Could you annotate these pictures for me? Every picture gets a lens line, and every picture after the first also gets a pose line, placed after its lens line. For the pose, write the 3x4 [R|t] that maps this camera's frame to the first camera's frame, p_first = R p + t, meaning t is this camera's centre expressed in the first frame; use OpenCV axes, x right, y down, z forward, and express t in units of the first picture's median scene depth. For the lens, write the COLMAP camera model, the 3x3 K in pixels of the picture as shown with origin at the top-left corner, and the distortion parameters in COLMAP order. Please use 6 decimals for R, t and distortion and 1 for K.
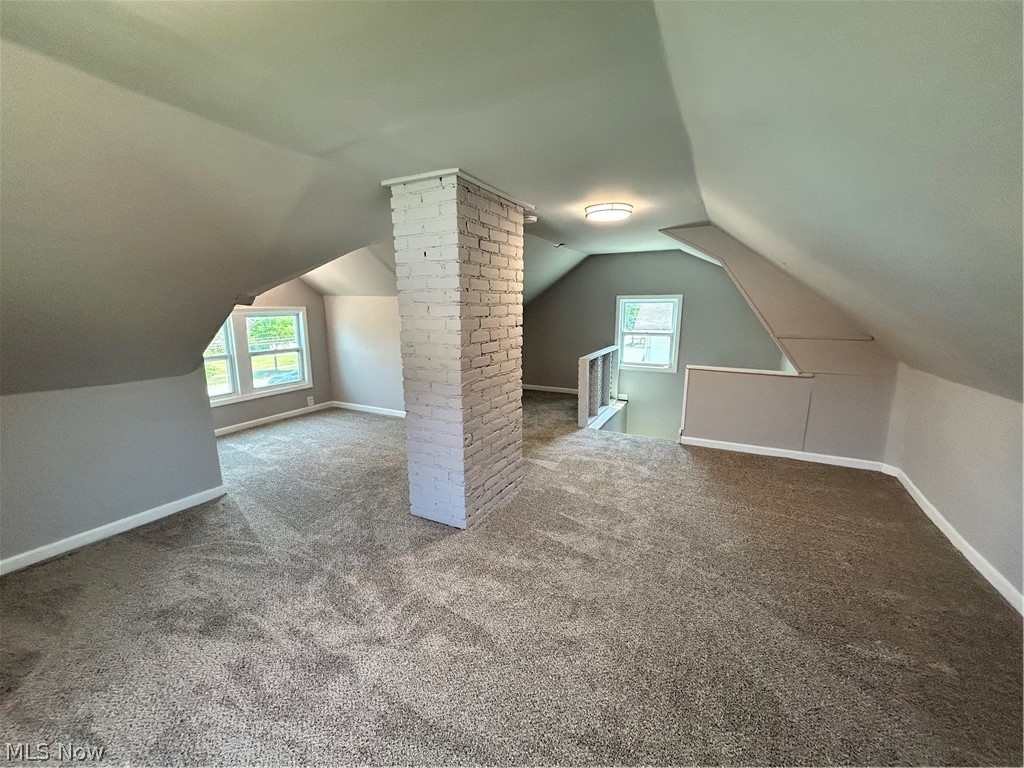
lens RADIAL K [[414.7, 0, 513.9], [0, 414.7, 382.0], [0, 0, 1]] dist [-0.003980, 0.000657]
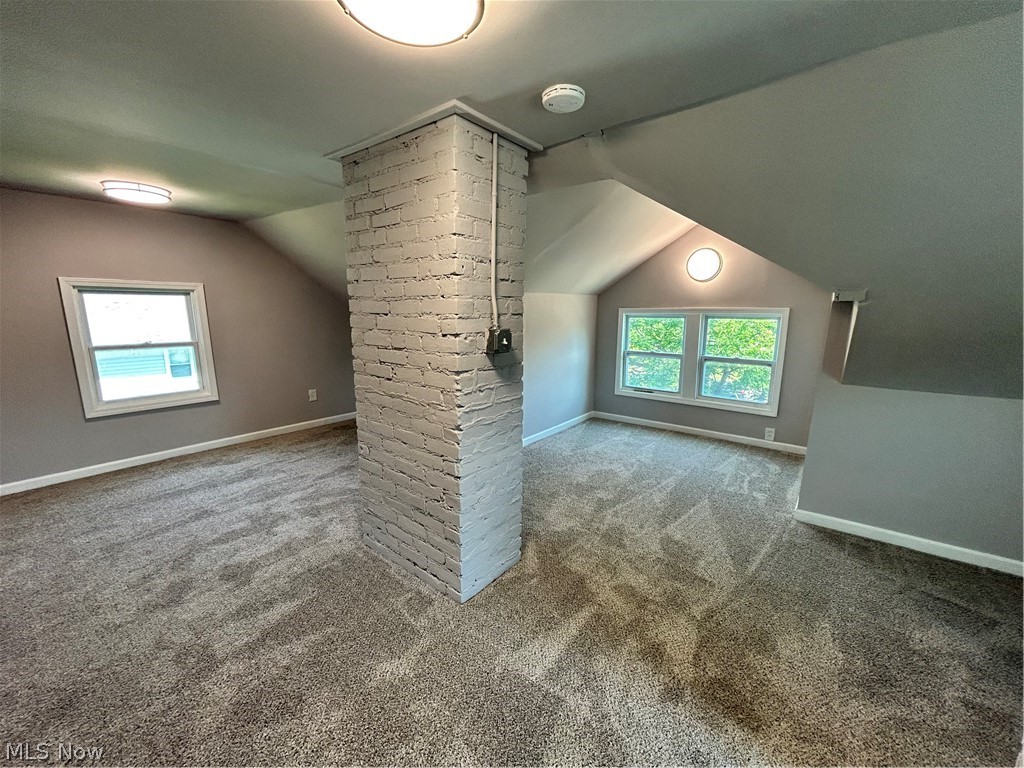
lens RADIAL K [[414.7, 0, 511.1], [0, 414.7, 383.4], [0, 0, 1]] dist [-0.003980, 0.000657]
pose [[-0.194753, 0.177213, -0.964711, 0.629340], [-0.186032, 0.959018, 0.213723, -0.236359], [0.963049, 0.221090, -0.153804, 1.338030]]
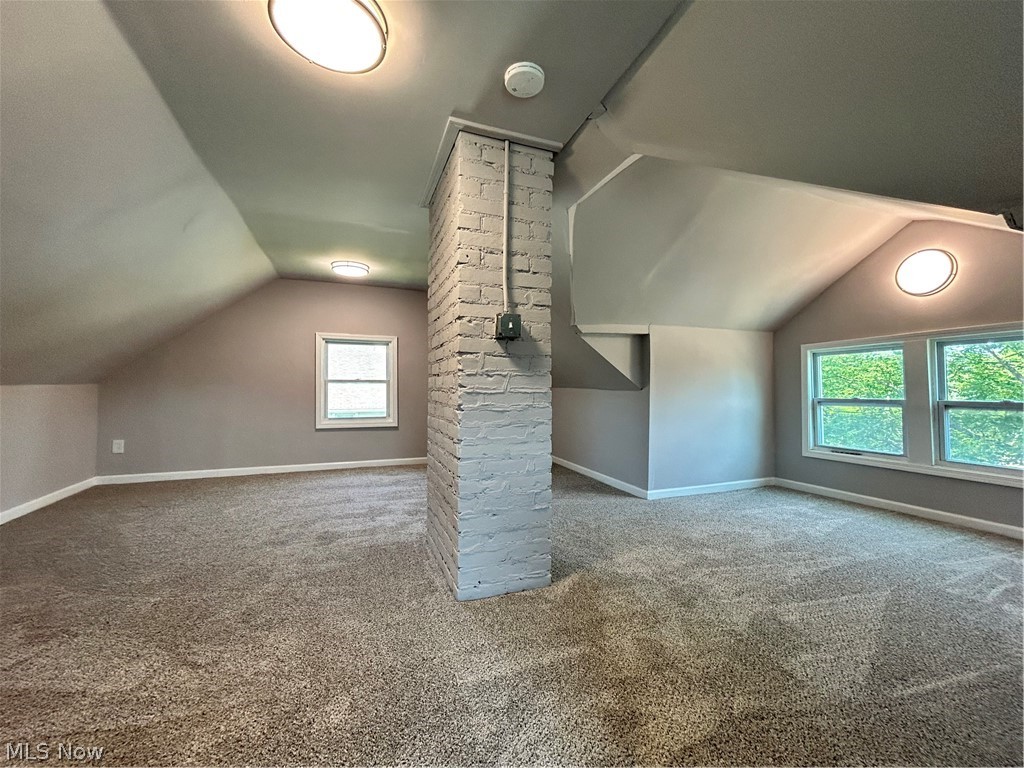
lens RADIAL K [[414.7, 0, 513.4], [0, 414.7, 385.0], [0, 0, 1]] dist [-0.003980, 0.000657]
pose [[-0.665080, -0.010251, -0.746702, 0.467921], [-0.138961, 0.984140, 0.110260, -0.133921], [0.733729, 0.177095, -0.655957, 1.678078]]
